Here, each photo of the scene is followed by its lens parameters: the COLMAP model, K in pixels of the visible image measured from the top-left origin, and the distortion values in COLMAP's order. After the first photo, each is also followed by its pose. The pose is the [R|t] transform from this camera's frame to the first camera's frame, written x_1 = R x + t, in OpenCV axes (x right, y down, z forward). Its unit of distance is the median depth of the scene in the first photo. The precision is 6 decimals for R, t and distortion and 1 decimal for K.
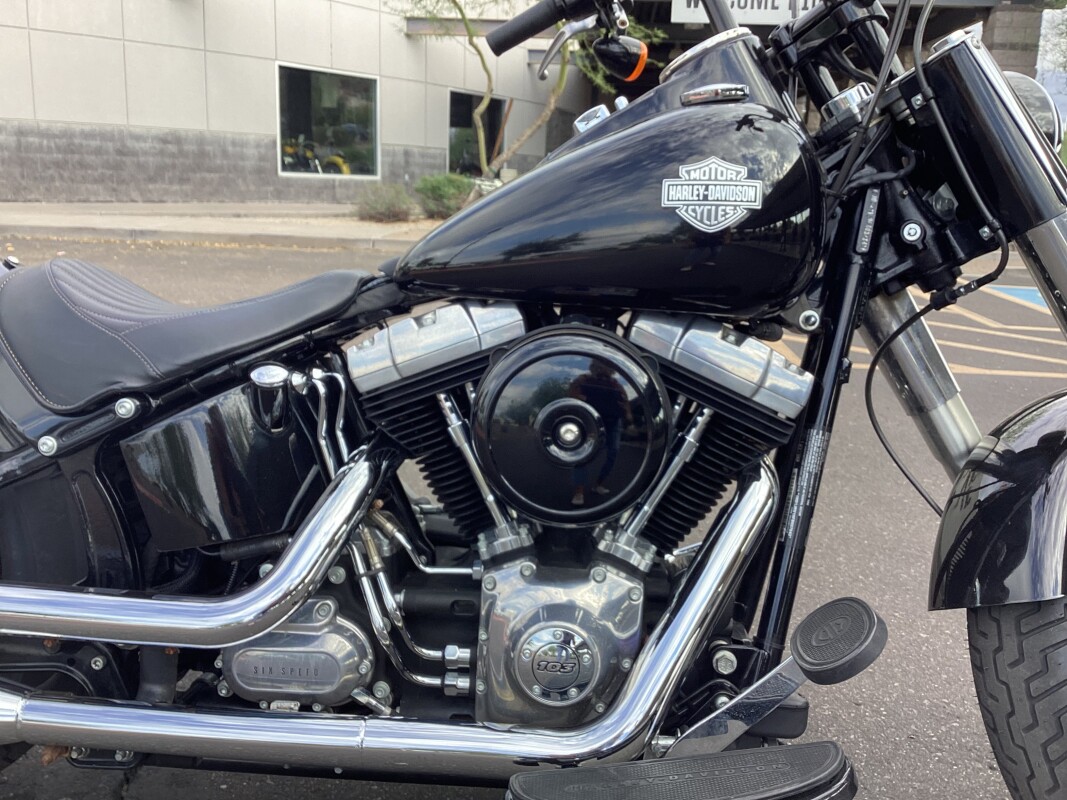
lens RADIAL K [[924.4, 0, 535.1], [0, 924.4, 415.3], [0, 0, 1]] dist [0.082337, -0.126301]
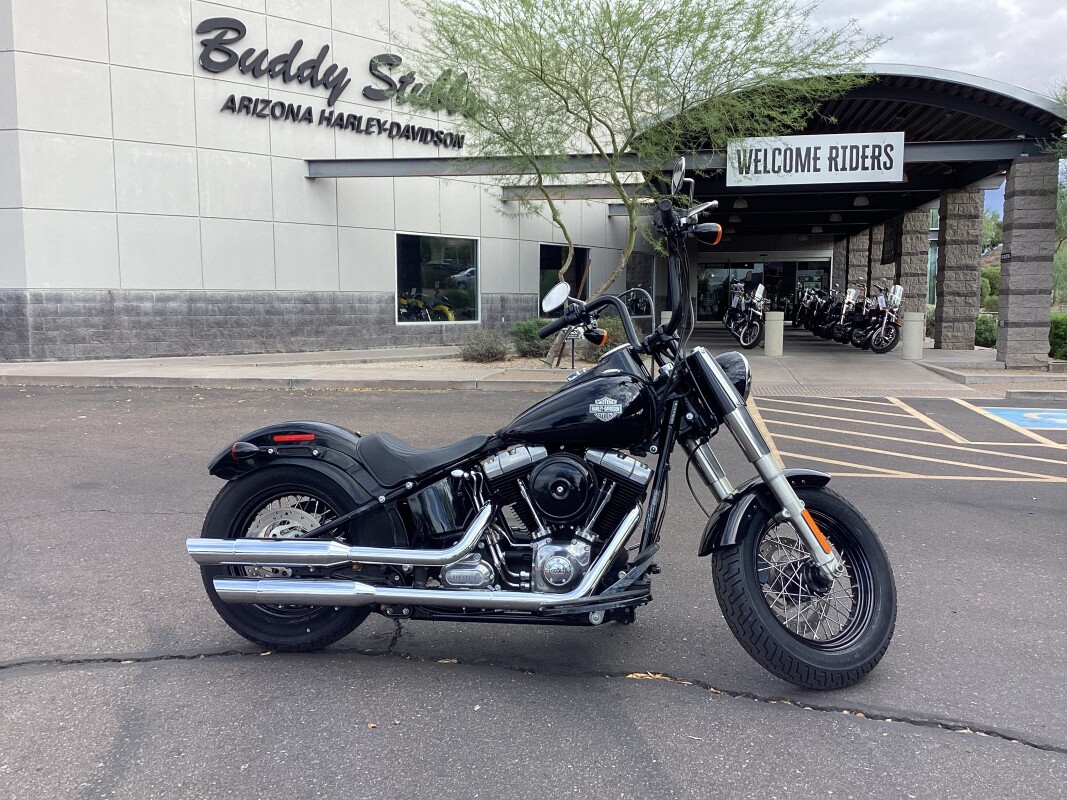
lens RADIAL K [[924.4, 0, 535.1], [0, 924.4, 415.3], [0, 0, 1]] dist [0.082337, -0.126301]
pose [[0.994457, -0.025736, -0.101942, 0.213629], [0.012364, 0.991478, -0.129687, 0.133810], [0.104411, 0.127708, 0.986301, -1.575251]]
